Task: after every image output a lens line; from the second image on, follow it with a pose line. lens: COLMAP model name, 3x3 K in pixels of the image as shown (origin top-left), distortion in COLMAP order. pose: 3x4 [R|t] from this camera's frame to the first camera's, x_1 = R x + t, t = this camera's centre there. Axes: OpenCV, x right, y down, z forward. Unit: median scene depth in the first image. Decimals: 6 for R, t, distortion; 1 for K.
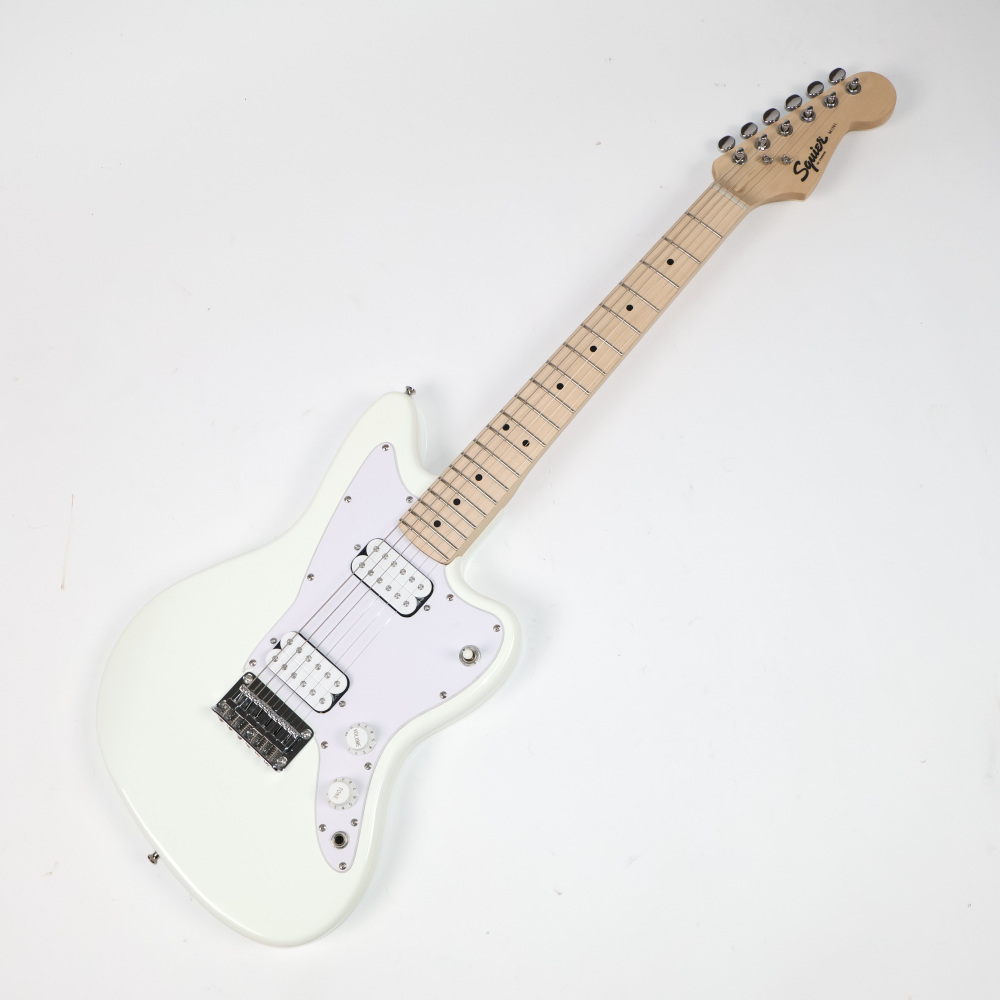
lens RADIAL K [[1172.0, 0, 496.5], [0, 1172.0, 500.7], [0, 0, 1]] dist [0.006485, 0.000000]
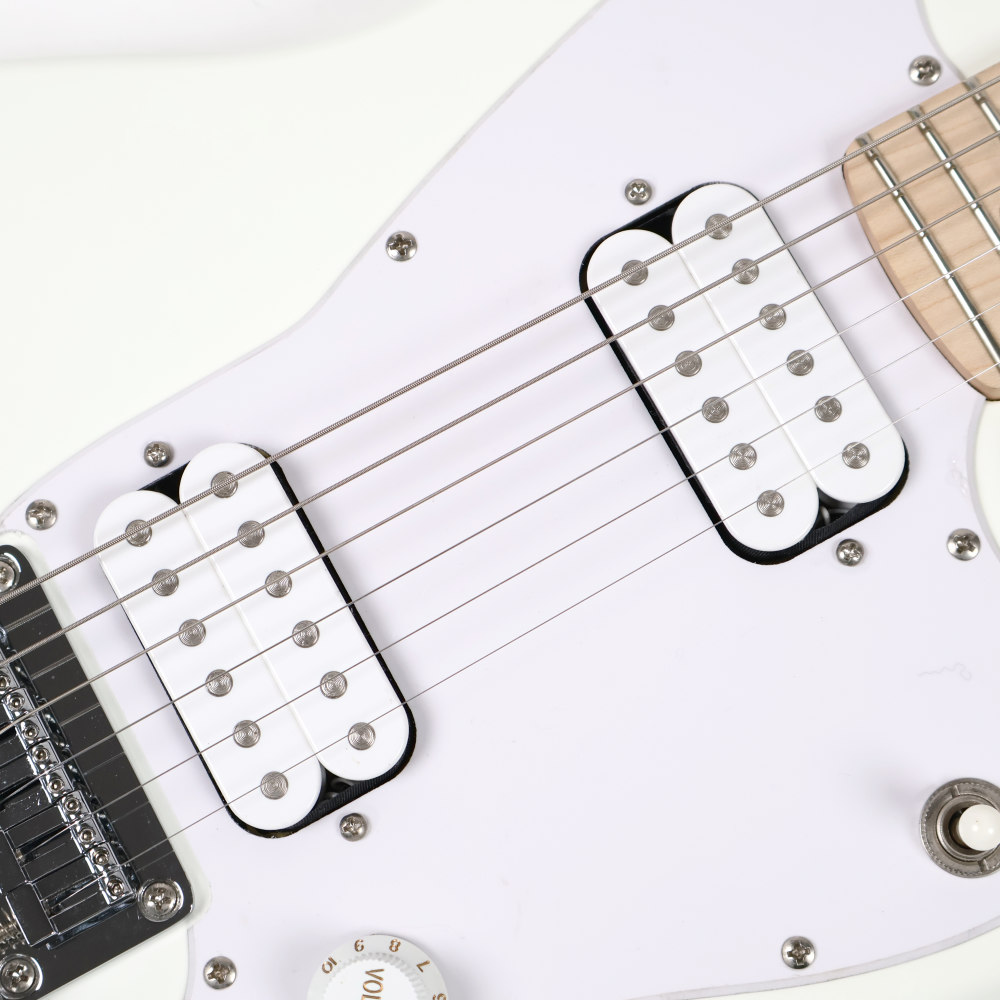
lens RADIAL K [[2354.8, 0, 501.2], [0, 2354.8, 498.2], [0, 0, 1]] dist [0.027930, 0.000000]
pose [[0.938306, 0.343543, -0.039493, -0.107235], [-0.338170, 0.935451, 0.102819, 0.058068], [0.072266, -0.083120, 0.993916, 0.551909]]
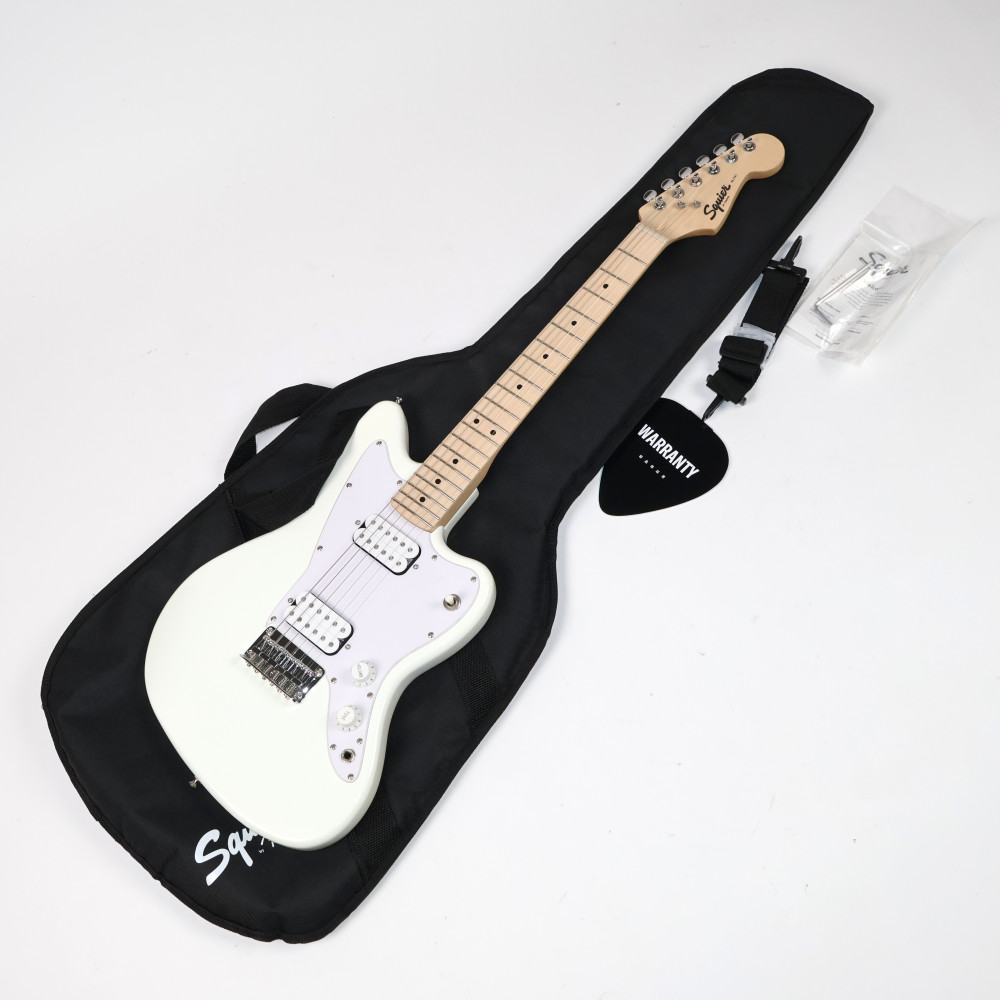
lens RADIAL K [[1172.0, 0, 501.0], [0, 1172.0, 501.0], [0, 0, 1]] dist [0.006485, 0.000000]
pose [[0.998427, -0.049198, -0.026876, 0.064469], [0.045296, 0.990436, -0.130328, 0.185837], [0.033031, 0.128906, 0.991107, -0.205614]]
